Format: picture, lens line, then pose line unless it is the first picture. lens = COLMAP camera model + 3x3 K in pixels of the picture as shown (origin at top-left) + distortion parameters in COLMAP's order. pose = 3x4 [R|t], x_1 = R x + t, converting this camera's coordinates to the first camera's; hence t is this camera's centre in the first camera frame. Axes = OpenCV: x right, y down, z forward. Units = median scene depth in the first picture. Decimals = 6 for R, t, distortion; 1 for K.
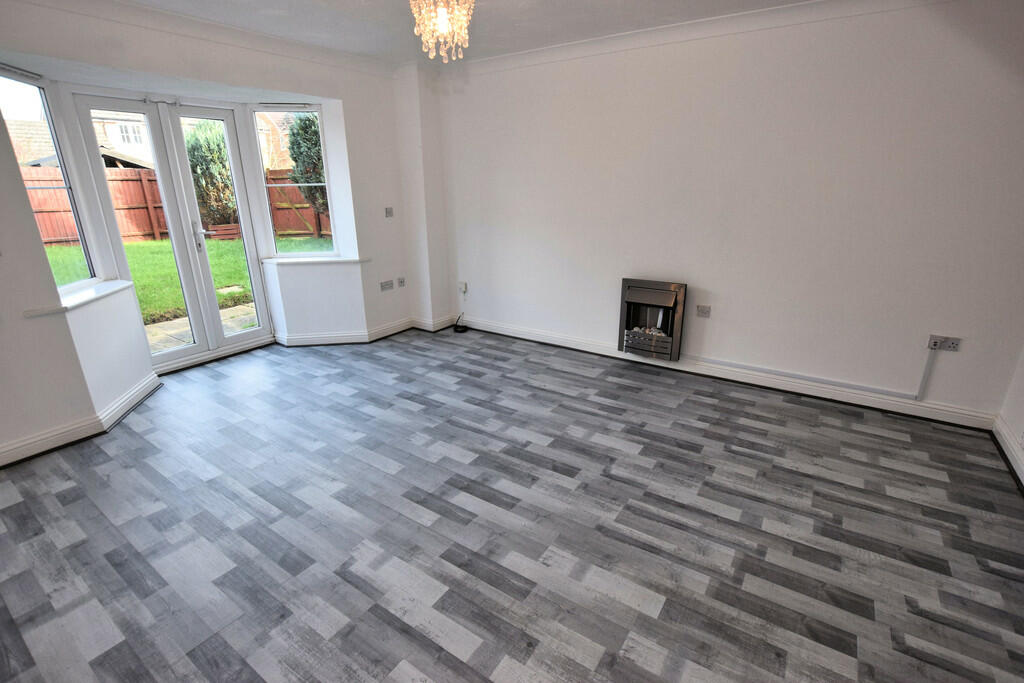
lens RADIAL K [[475.5, 0, 512.0], [0, 475.5, 341.5], [0, 0, 1]] dist [-0.029828, 0.000758]
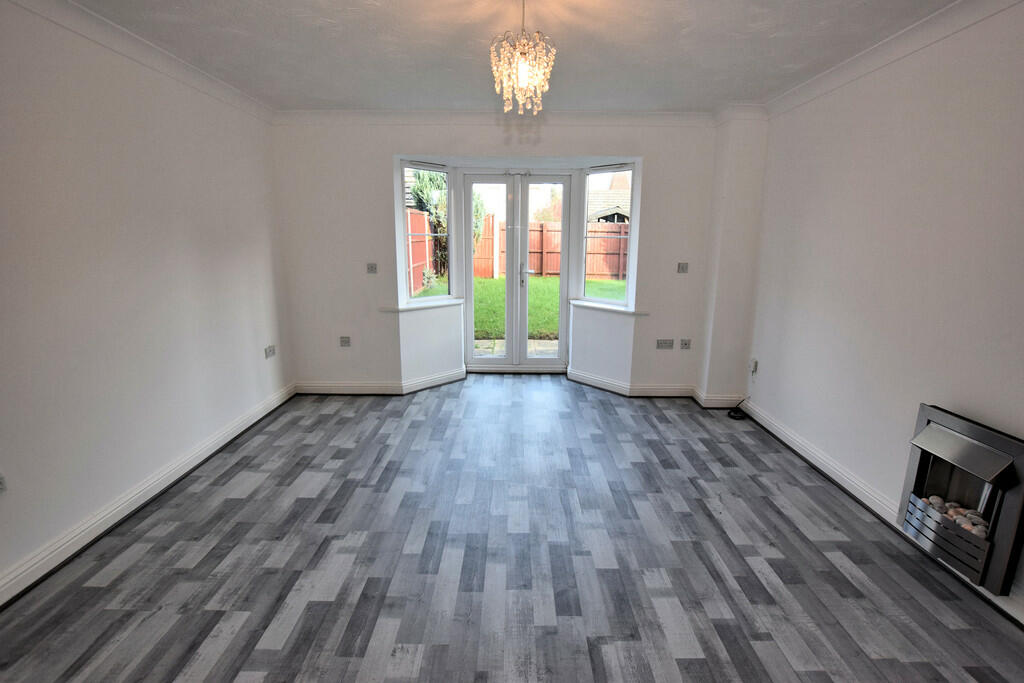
lens RADIAL K [[475.5, 0, 512.0], [0, 475.5, 341.5], [0, 0, 1]] dist [-0.029828, 0.000758]
pose [[0.559256, 0.186200, -0.807813, 0.405493], [-0.272889, 0.961490, 0.032700, -0.090456], [0.782792, 0.202155, 0.588531, 0.273887]]
